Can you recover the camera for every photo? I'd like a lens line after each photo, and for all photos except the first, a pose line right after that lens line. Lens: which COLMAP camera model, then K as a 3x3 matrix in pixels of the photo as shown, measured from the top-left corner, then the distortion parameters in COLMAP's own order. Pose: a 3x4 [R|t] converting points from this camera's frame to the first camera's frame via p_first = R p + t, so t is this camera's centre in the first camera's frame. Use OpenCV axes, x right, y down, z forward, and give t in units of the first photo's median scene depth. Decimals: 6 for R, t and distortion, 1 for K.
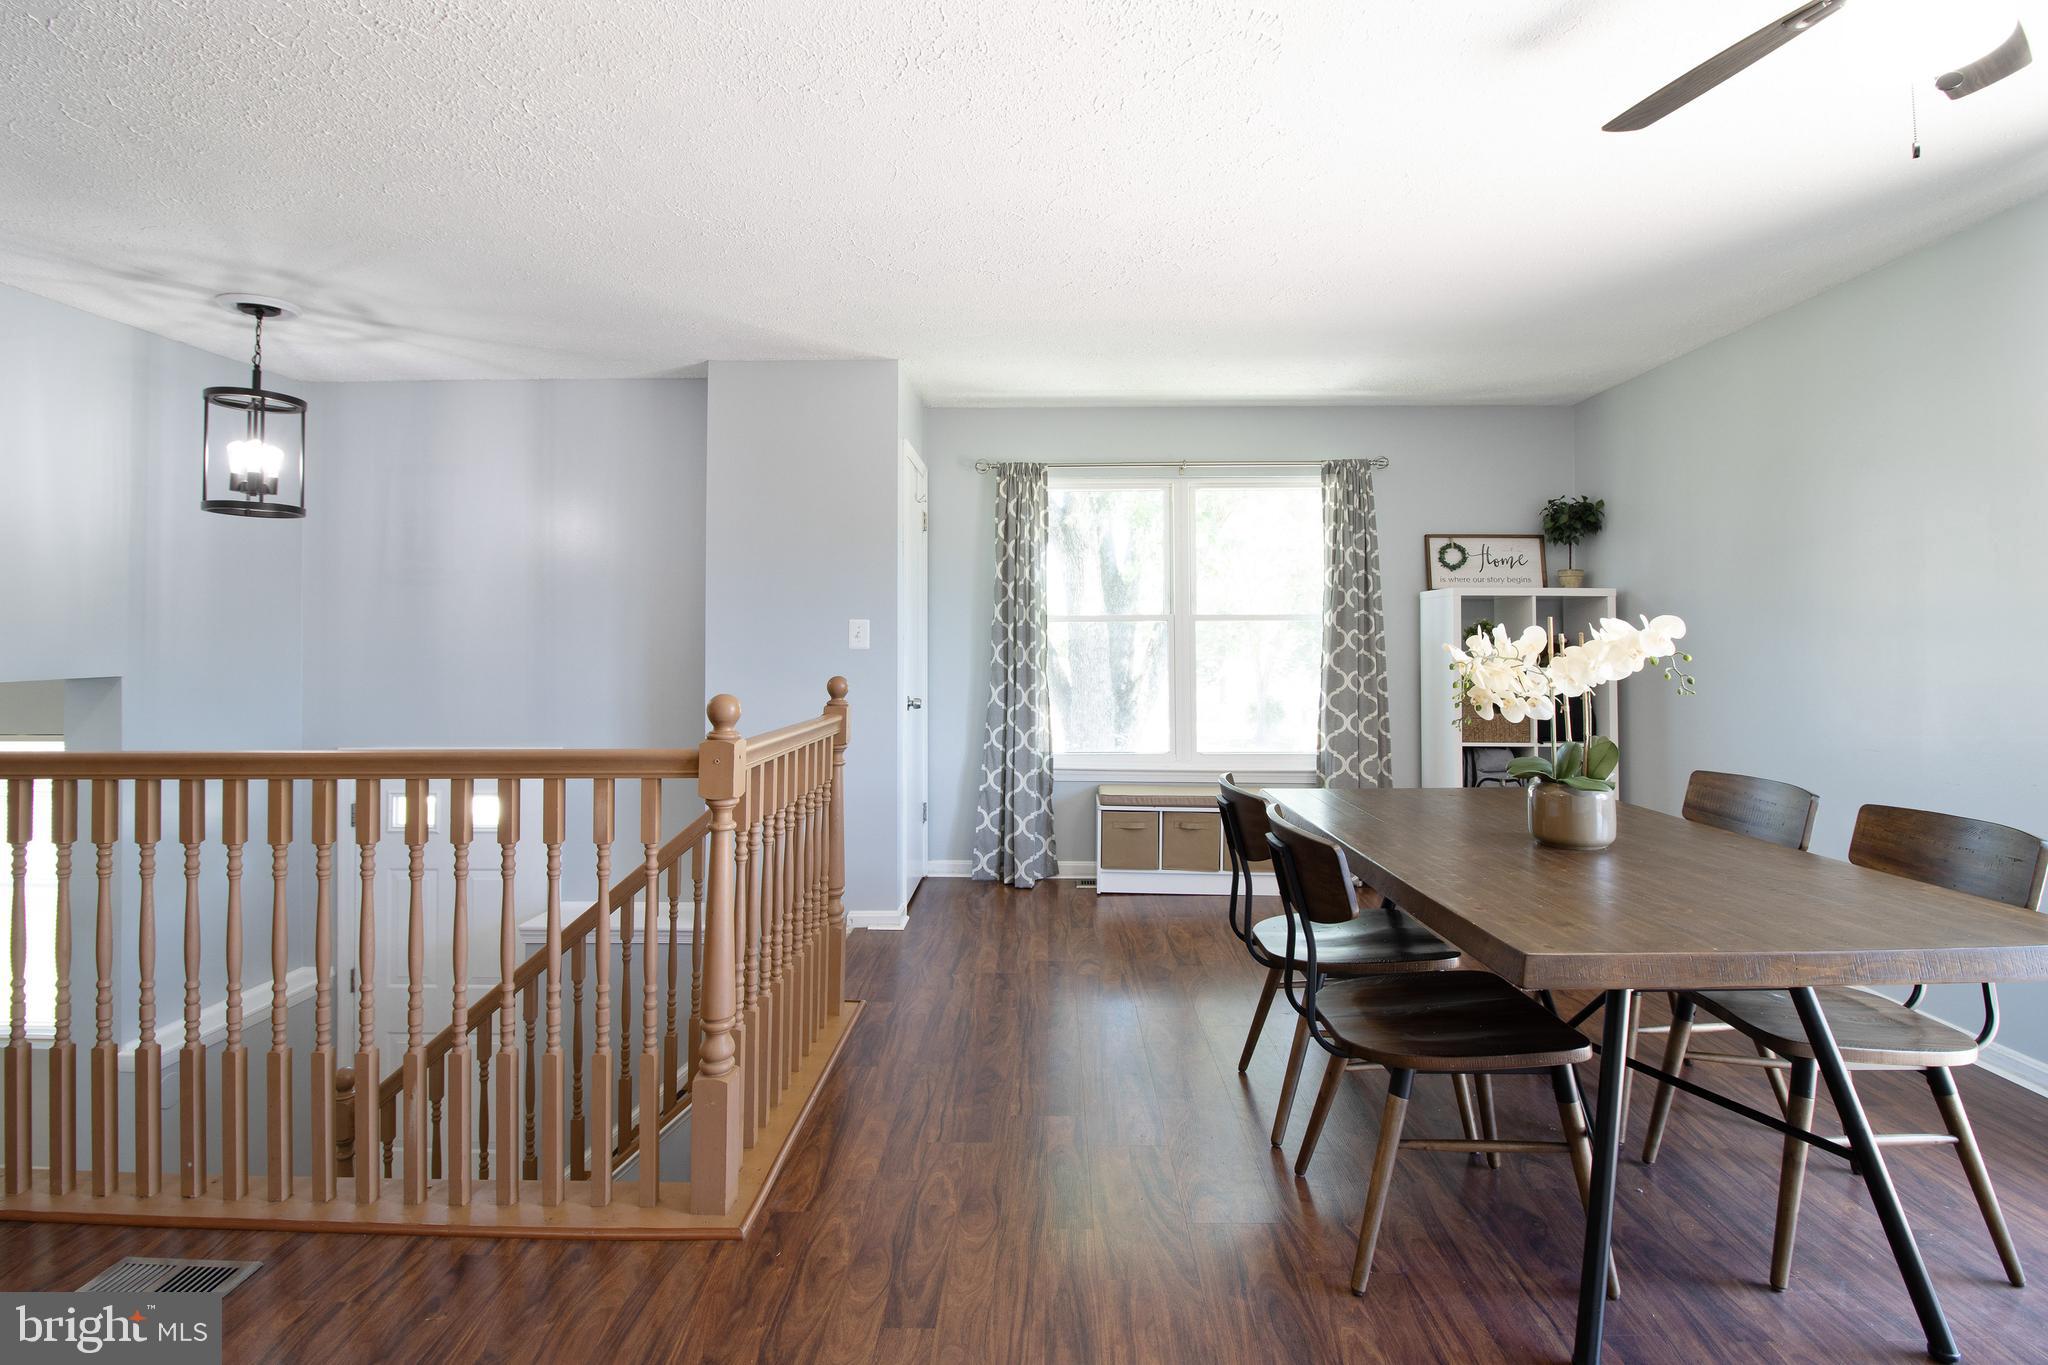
lens RADIAL K [[963.6, 0, 1020.5], [0, 963.6, 620.8], [0, 0, 1]] dist [-0.017457, -0.000216]
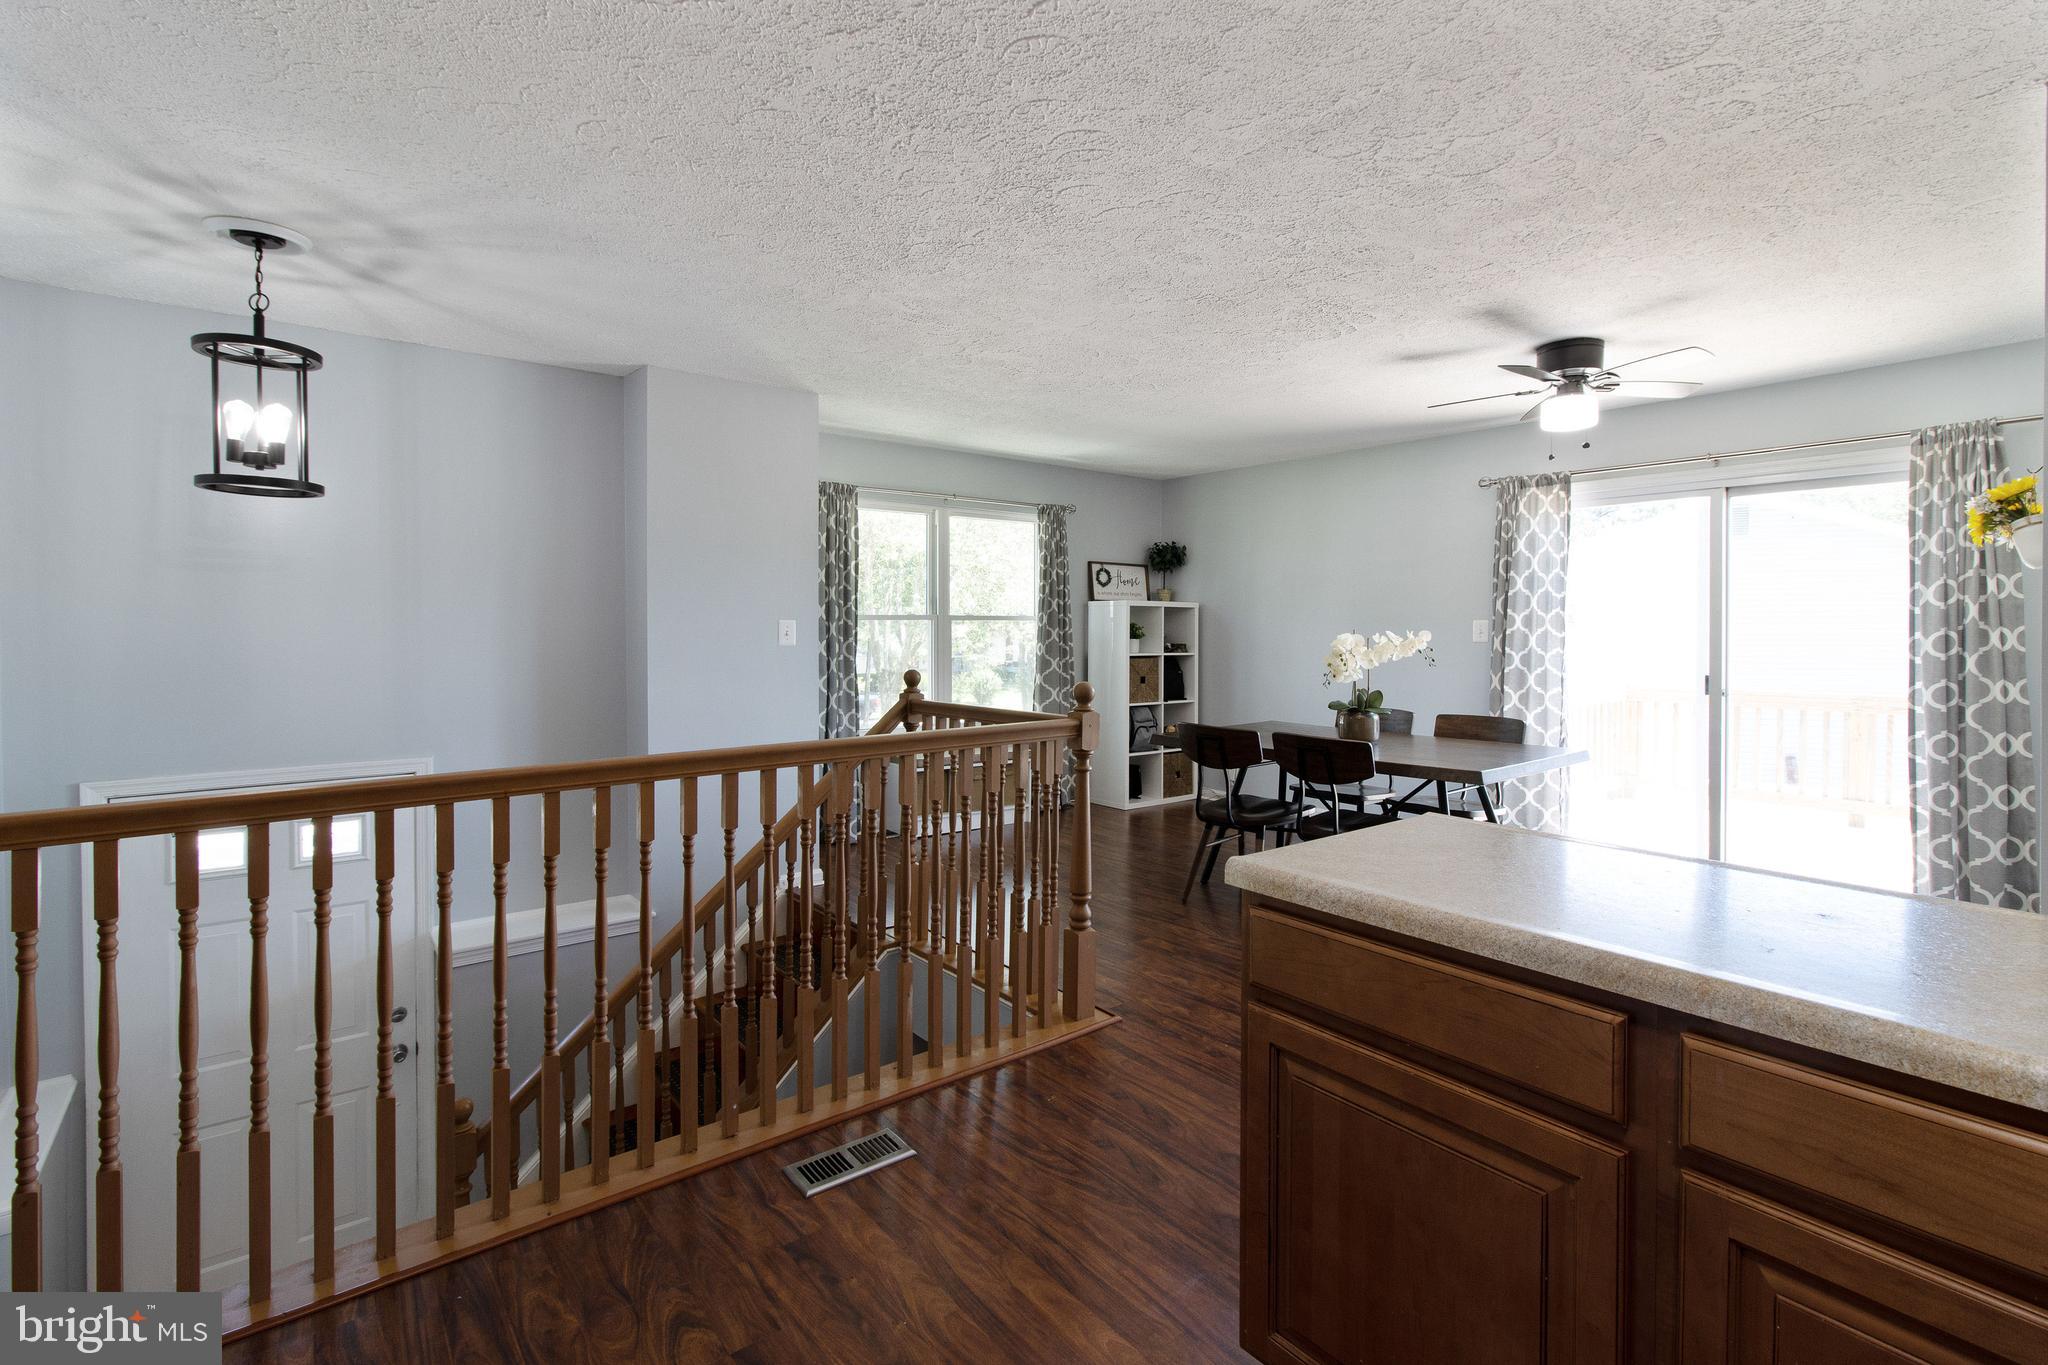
lens RADIAL K [[964.0, 0, 1041.8], [0, 964.0, 634.2], [0, 0, 1]] dist [0.002096, 0.000929]
pose [[0.759428, -0.003124, 0.650583, -0.585250], [-0.016831, 0.999559, 0.024447, -0.015284], [-0.650373, -0.029516, 0.759041, -0.048445]]
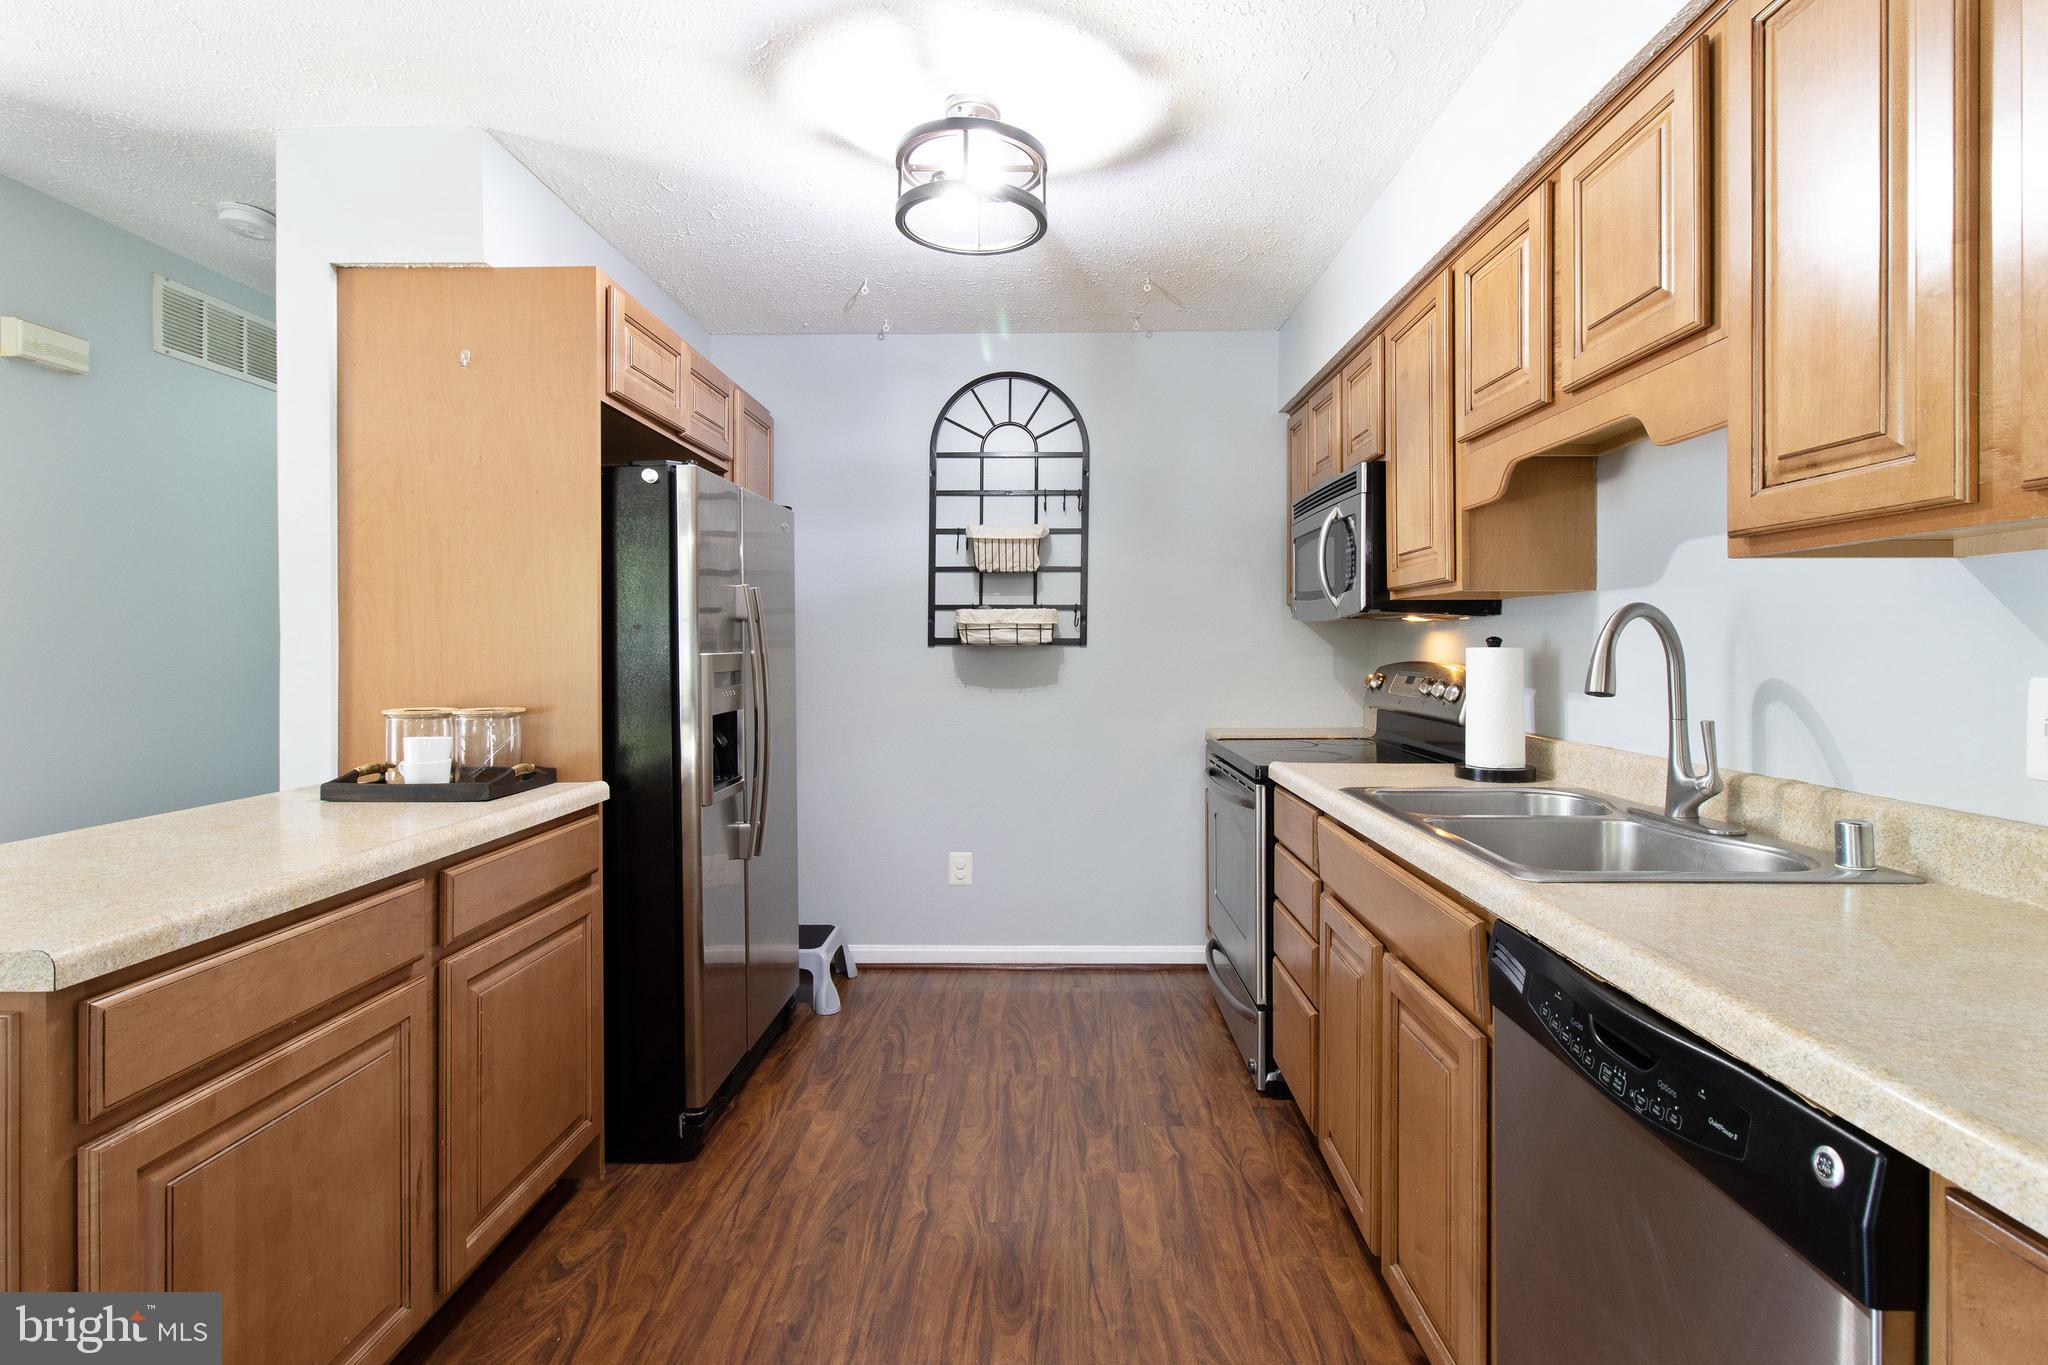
lens RADIAL K [[957.8, 0, 1032.9], [0, 957.8, 645.0], [0, 0, 1]] dist [-0.002243, 0.000224]
pose [[-0.999664, 0.002043, -0.025829, -0.525310], [0.002577, 0.999783, -0.020659, 0.008284], [0.025782, -0.020718, -0.999453, 0.374841]]
